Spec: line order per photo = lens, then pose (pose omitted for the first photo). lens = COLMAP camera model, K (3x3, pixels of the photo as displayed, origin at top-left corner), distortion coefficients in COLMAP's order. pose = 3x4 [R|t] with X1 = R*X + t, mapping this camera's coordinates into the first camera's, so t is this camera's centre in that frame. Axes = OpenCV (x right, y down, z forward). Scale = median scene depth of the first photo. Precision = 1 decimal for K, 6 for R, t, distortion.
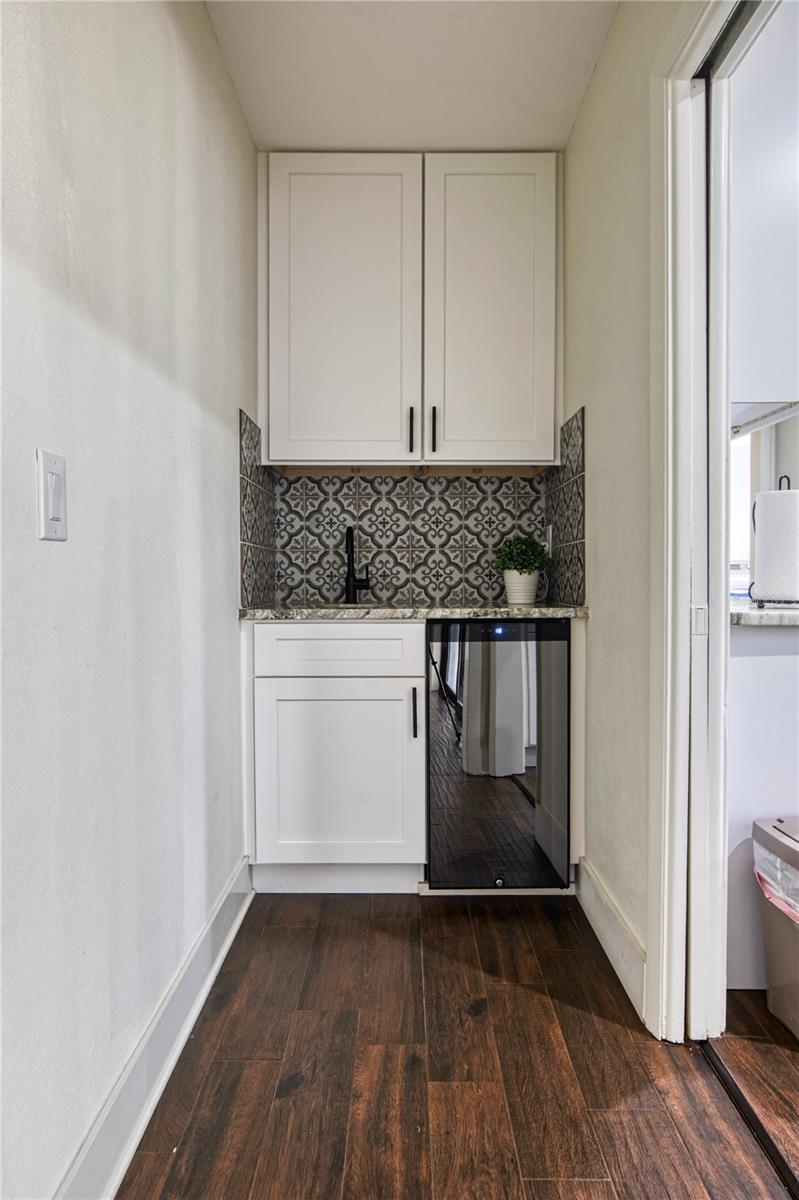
lens RADIAL K [[770.9, 0, 399.7], [0, 770.9, 597.7], [0, 0, 1]] dist [-0.005838, -0.001452]
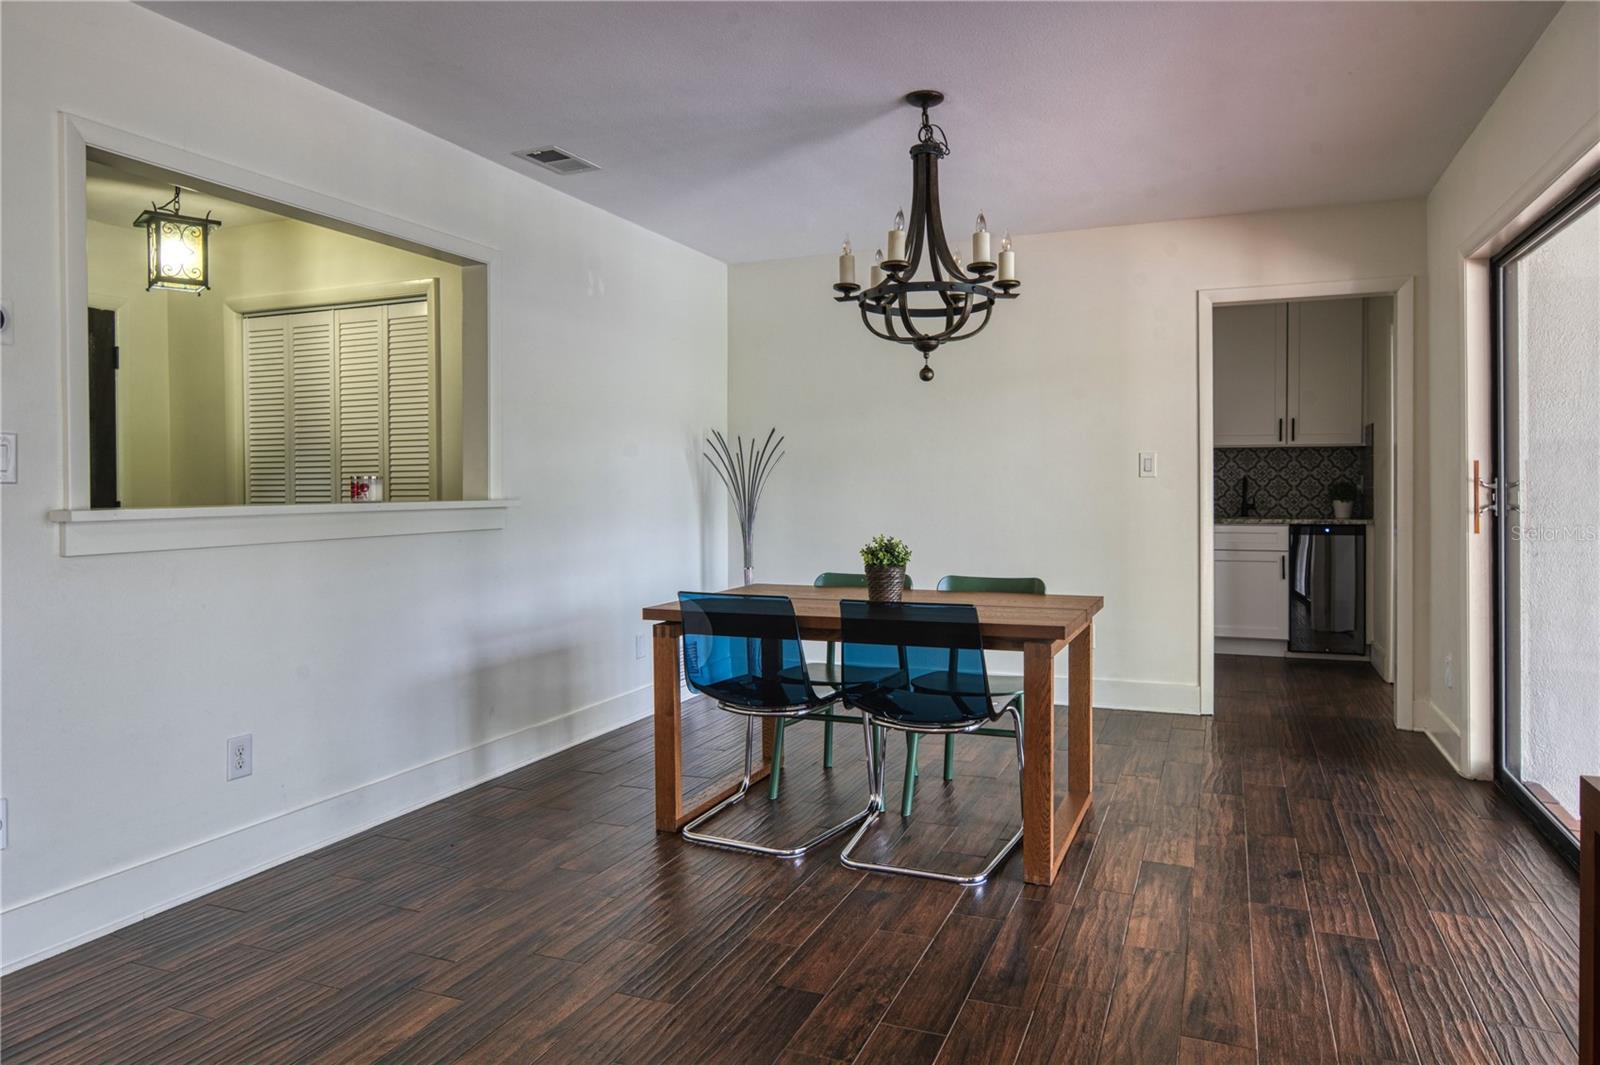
lens RADIAL K [[1027.9, 0, 804.0], [0, 1027.9, 500.9], [0, 0, 1]] dist [-0.005838, -0.001452]
pose [[0.925126, 0.003510, -0.379645, -0.116207], [-0.008033, 0.999914, -0.010328, 0.003168], [0.379576, 0.012604, 0.925075, -1.918666]]
